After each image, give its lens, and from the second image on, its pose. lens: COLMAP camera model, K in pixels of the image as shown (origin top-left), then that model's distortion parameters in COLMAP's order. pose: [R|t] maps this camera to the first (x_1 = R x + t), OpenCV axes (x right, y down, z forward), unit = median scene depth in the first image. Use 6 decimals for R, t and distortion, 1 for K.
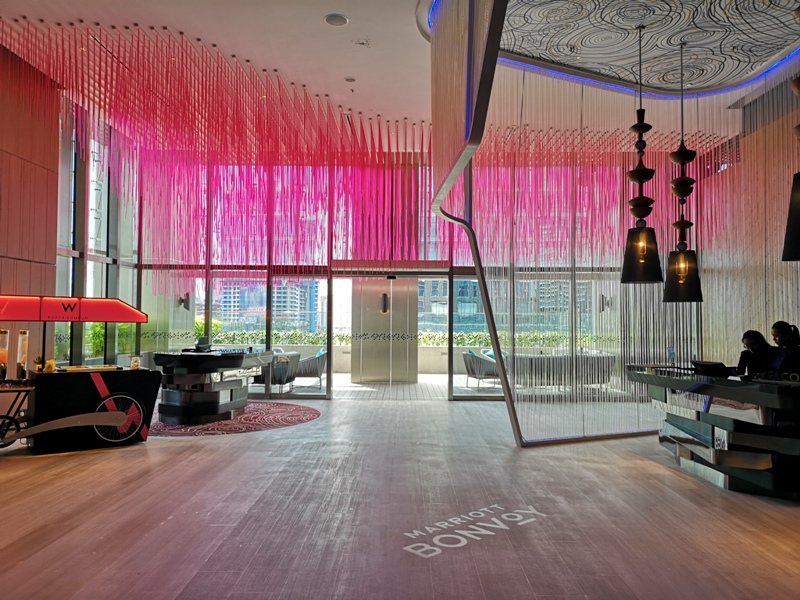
lens RADIAL K [[621.8, 0, 399.0], [0, 621.8, 302.3], [0, 0, 1]] dist [0.049802, -0.046795]
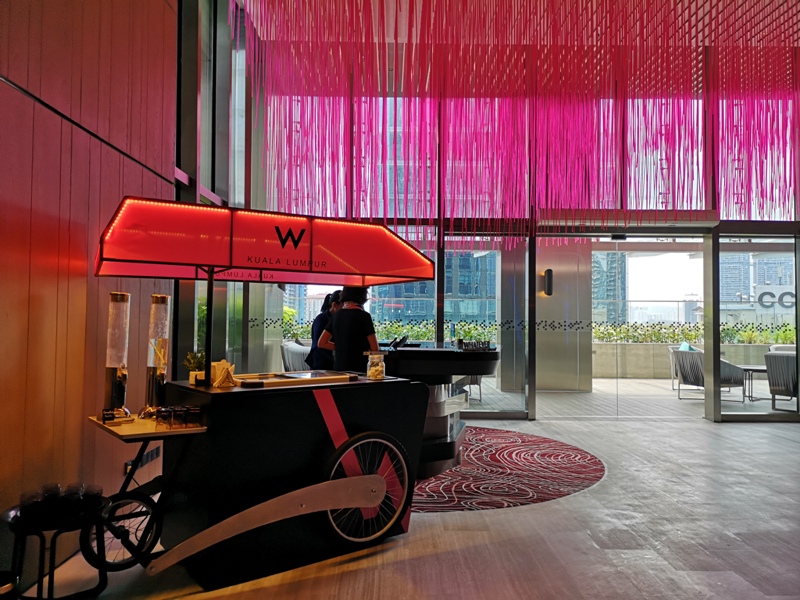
lens RADIAL K [[621.8, 0, 400.4], [0, 621.8, 299.9], [0, 0, 1]] dist [0.049802, -0.046795]
pose [[0.999669, 0.005224, 0.025200, -0.357811], [-0.005234, 0.999986, 0.000323, 0.038434], [-0.025198, -0.000454, 0.999682, 0.448862]]
